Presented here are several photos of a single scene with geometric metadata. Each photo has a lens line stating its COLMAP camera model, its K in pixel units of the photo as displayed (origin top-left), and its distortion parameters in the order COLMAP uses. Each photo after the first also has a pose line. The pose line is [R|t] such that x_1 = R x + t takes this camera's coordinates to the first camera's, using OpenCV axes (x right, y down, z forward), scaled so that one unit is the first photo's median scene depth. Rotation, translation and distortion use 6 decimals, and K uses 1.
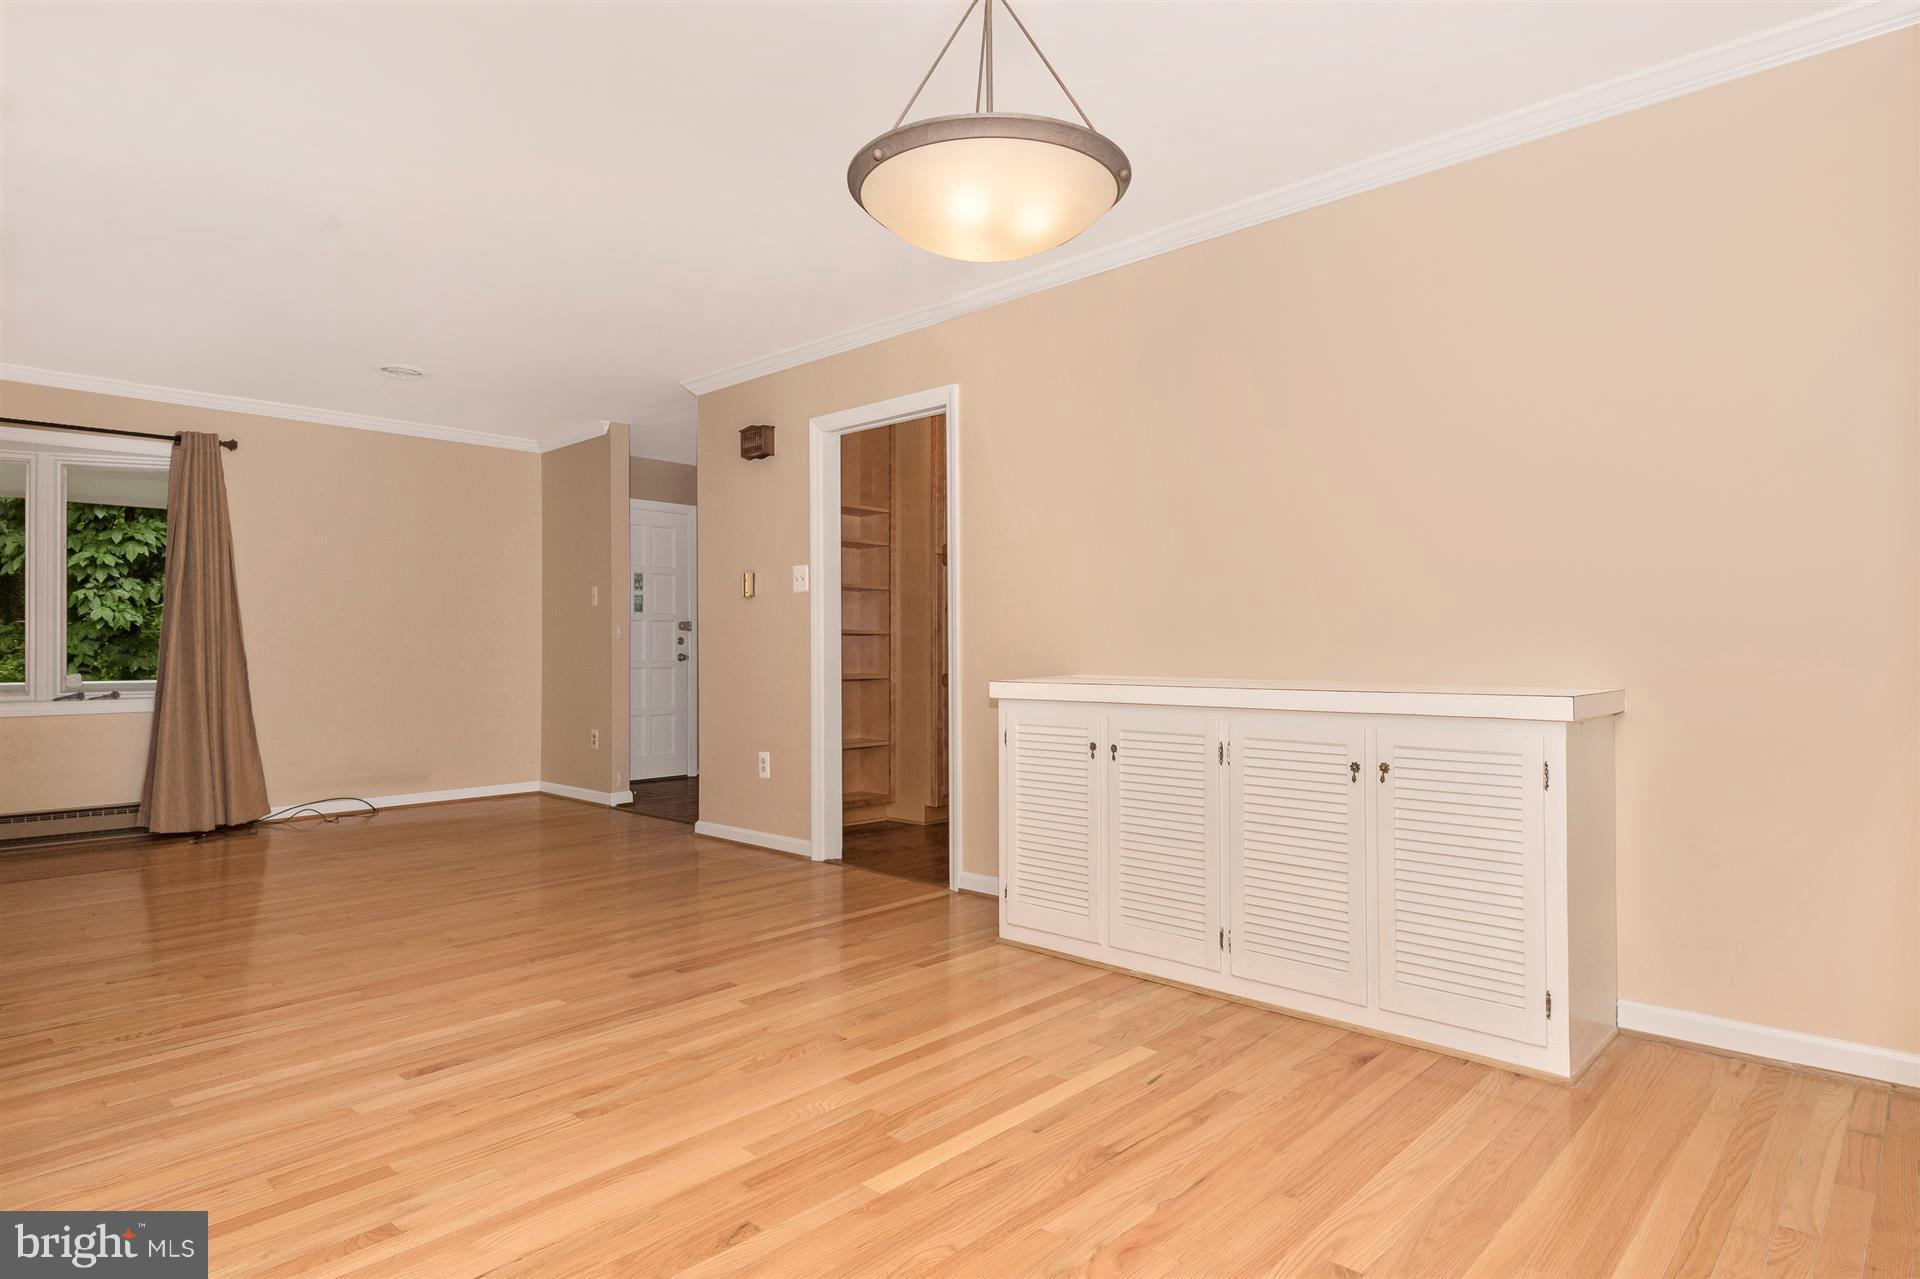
lens RADIAL K [[1057.4, 0, 956.6], [0, 1057.4, 637.9], [0, 0, 1]] dist [0.059442, -0.040633]
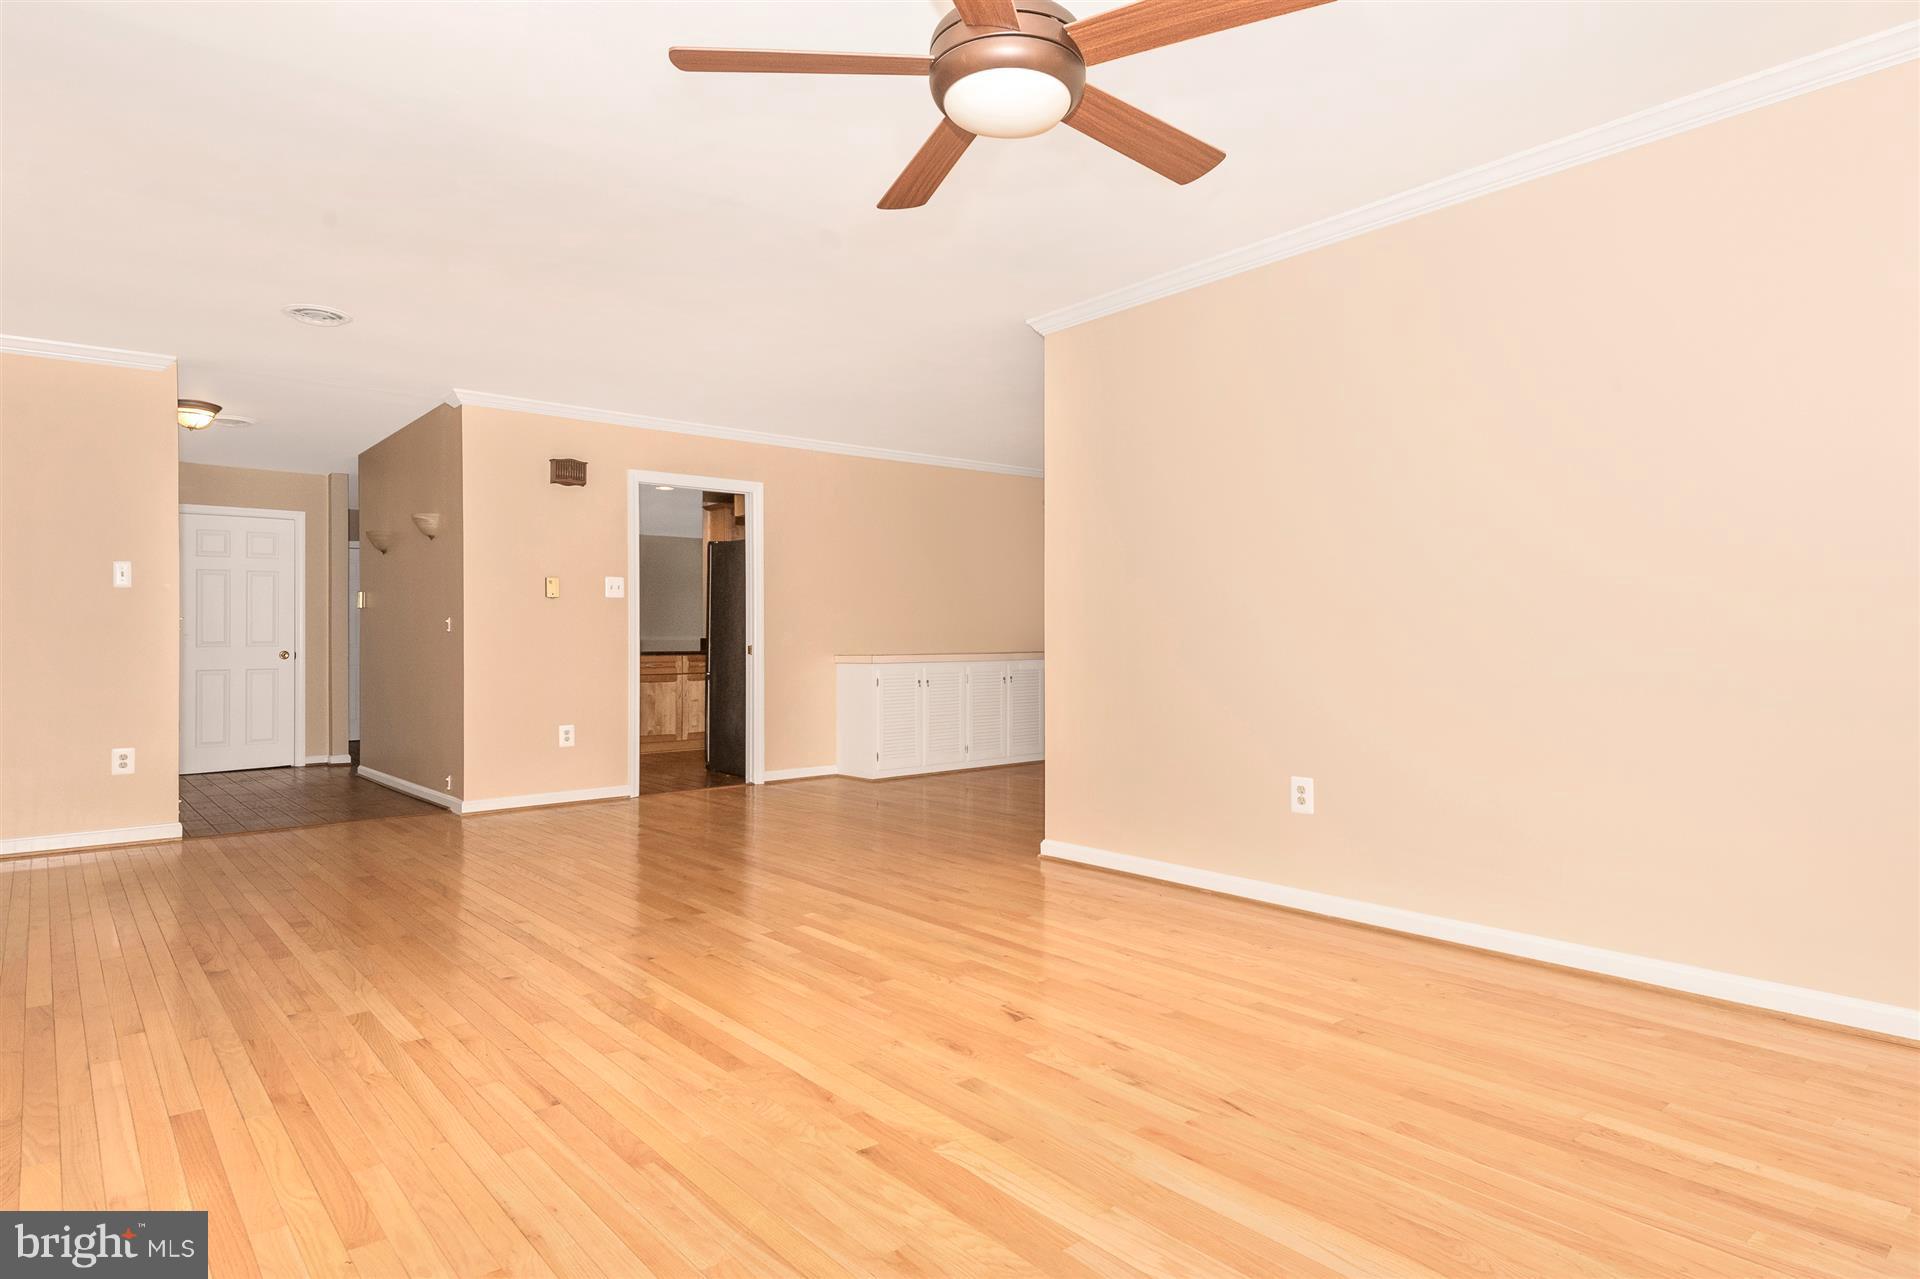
lens RADIAL K [[1067.8, 0, 983.8], [0, 1067.8, 645.9], [0, 0, 1]] dist [0.037116, -0.023302]
pose [[0.092538, 0.001092, 0.995709, -1.277368], [-0.000607, 0.999999, -0.001040, 0.015942], [-0.995709, -0.000508, 0.092539, 0.379221]]
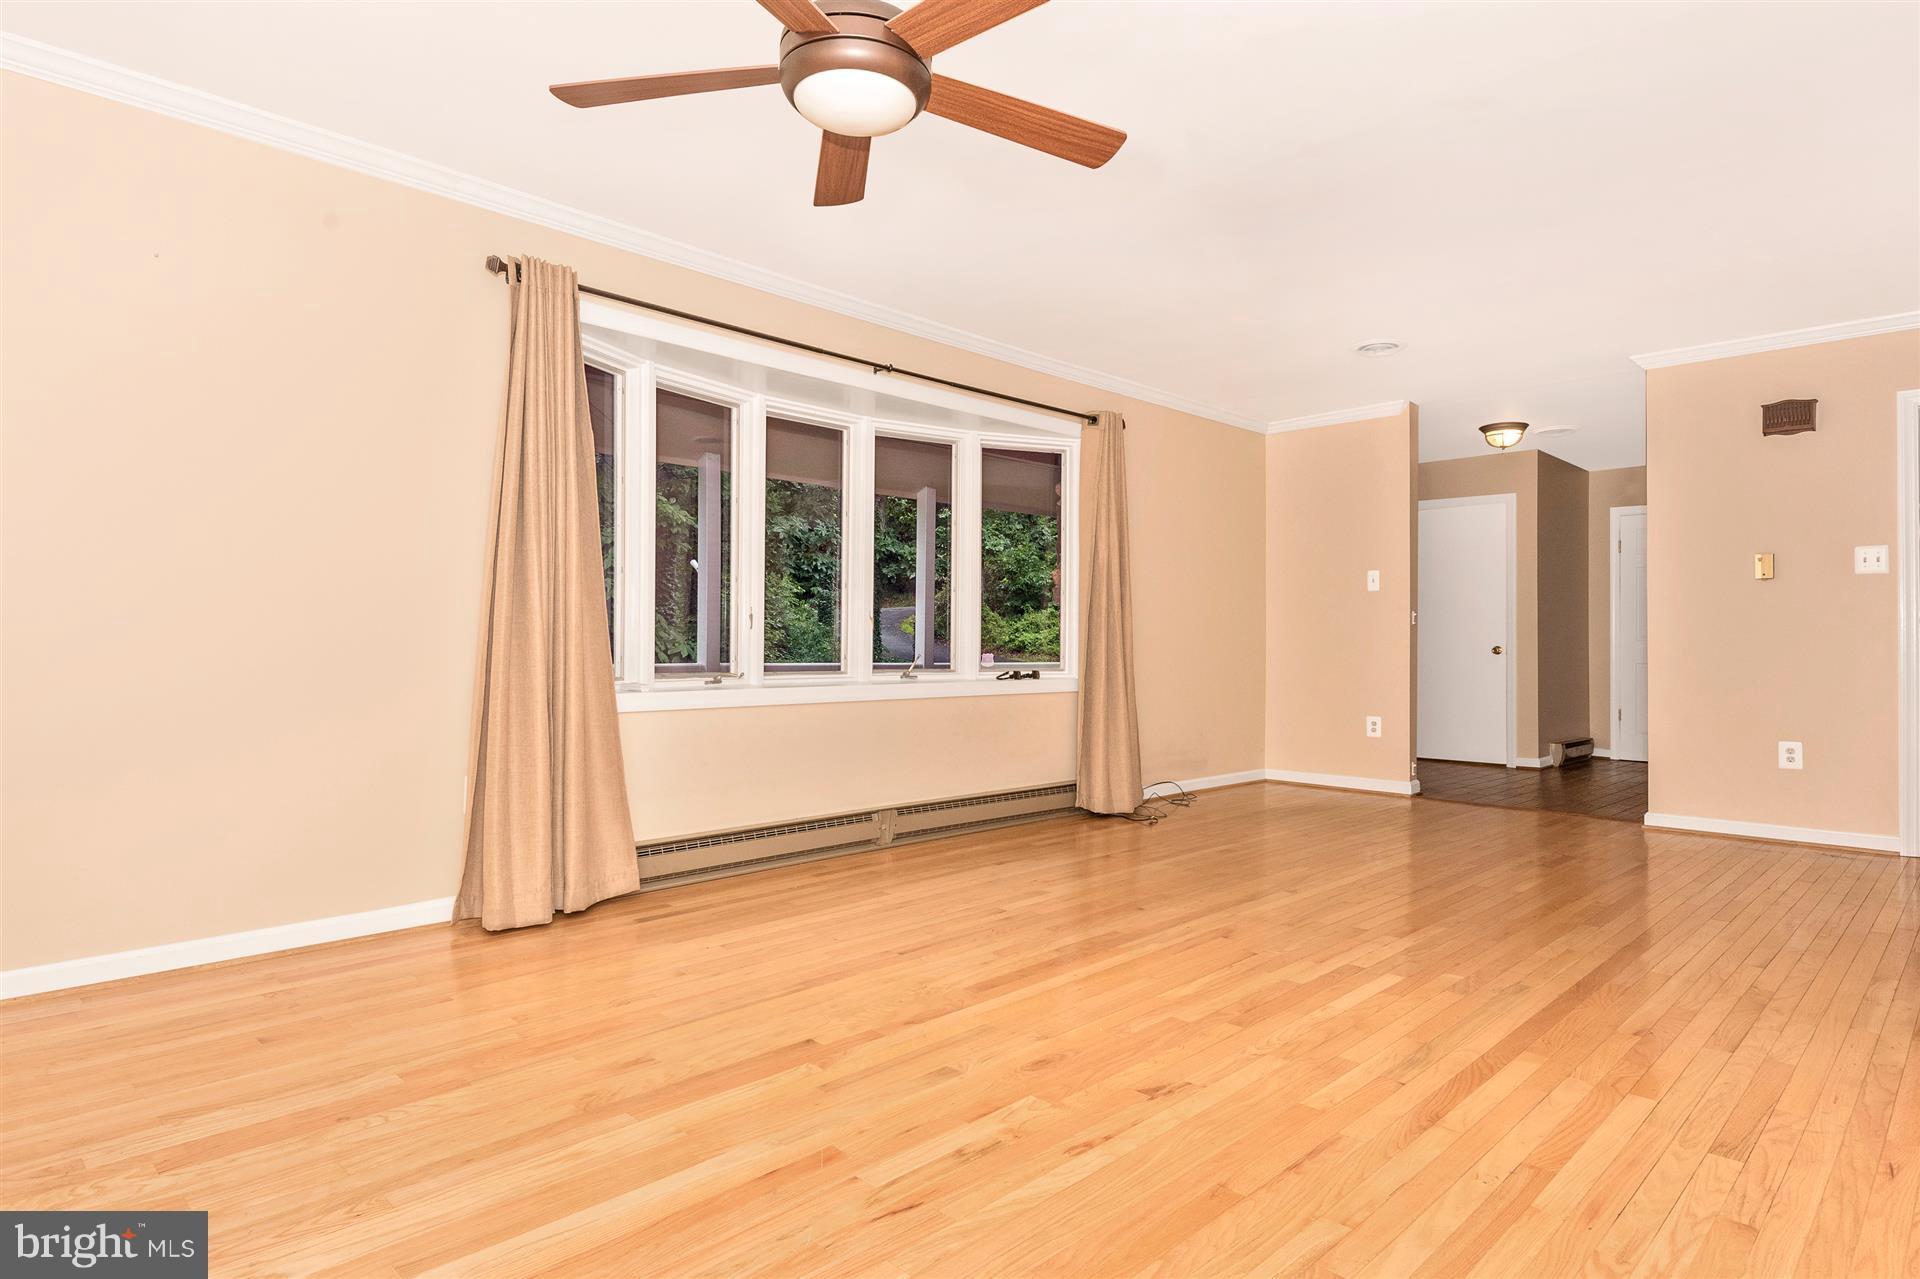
lens RADIAL K [[1057.4, 0, 956.6], [0, 1057.4, 637.9], [0, 0, 1]] dist [0.059442, -0.040633]
pose [[0.999864, 0.008973, -0.013817, -0.857249], [-0.008946, 0.999958, 0.001966, 0.018113], [0.013834, -0.001842, 0.999903, 0.016009]]
